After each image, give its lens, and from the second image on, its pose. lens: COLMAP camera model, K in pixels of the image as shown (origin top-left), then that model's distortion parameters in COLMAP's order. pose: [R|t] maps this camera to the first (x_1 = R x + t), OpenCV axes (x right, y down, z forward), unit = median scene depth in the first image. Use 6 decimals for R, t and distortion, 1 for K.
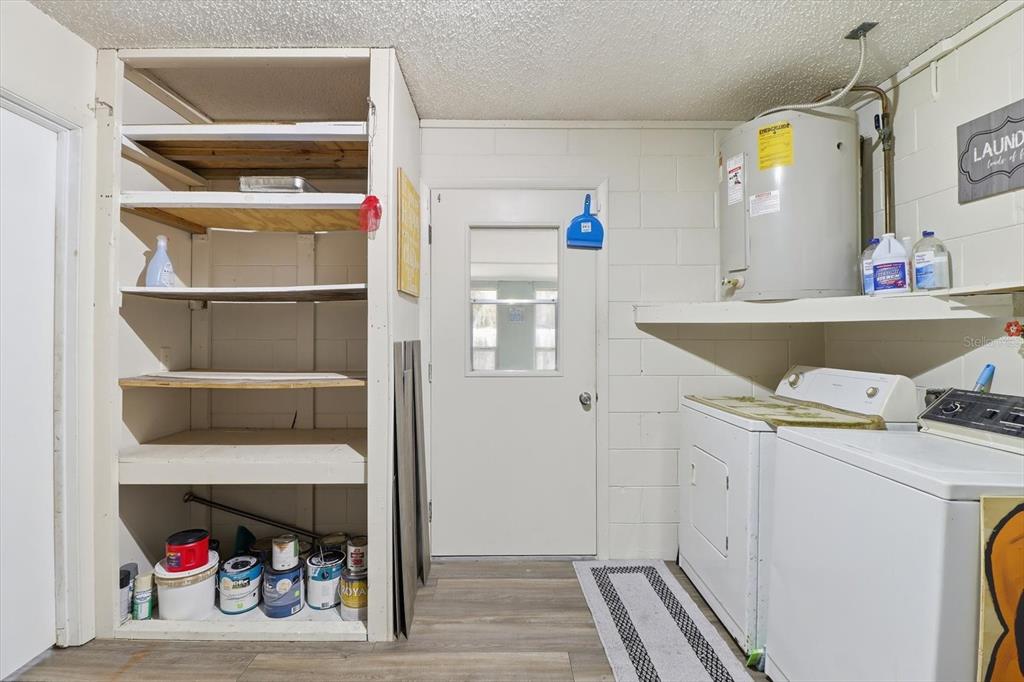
lens RADIAL K [[501.3, 0, 507.0], [0, 501.3, 338.9], [0, 0, 1]] dist [0.001801, -0.014929]
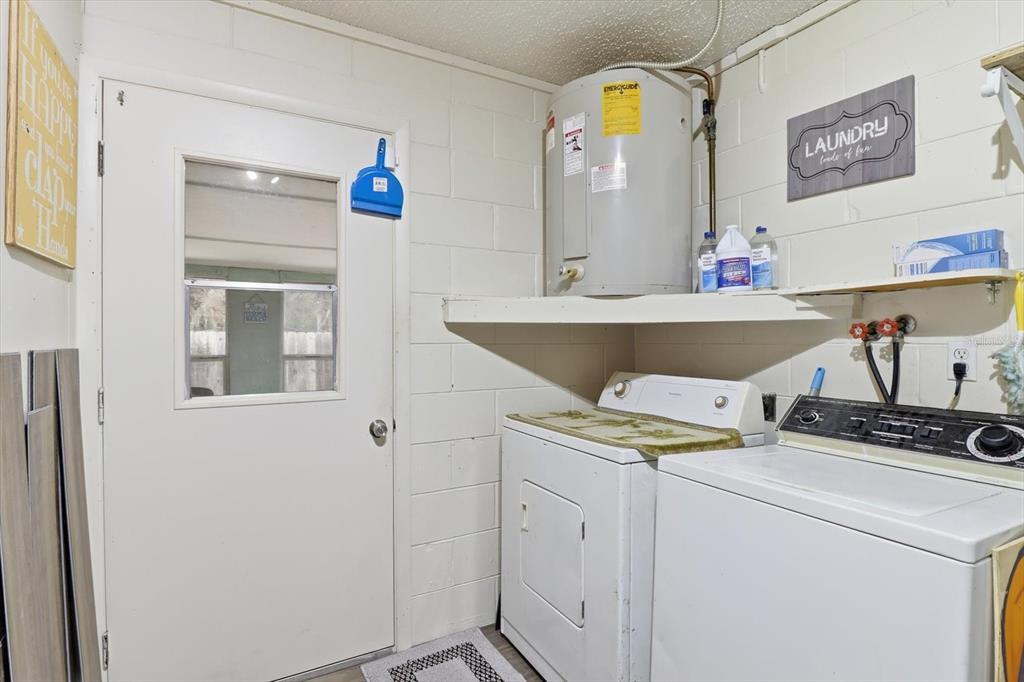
lens RADIAL K [[501.3, 0, 507.0], [0, 501.3, 338.9], [0, 0, 1]] dist [0.001801, -0.014929]
pose [[0.877889, -0.002336, 0.478858, -0.027080], [0.006248, 0.999959, -0.006577, -0.001762], [-0.478823, 0.008766, 0.877868, 0.367509]]
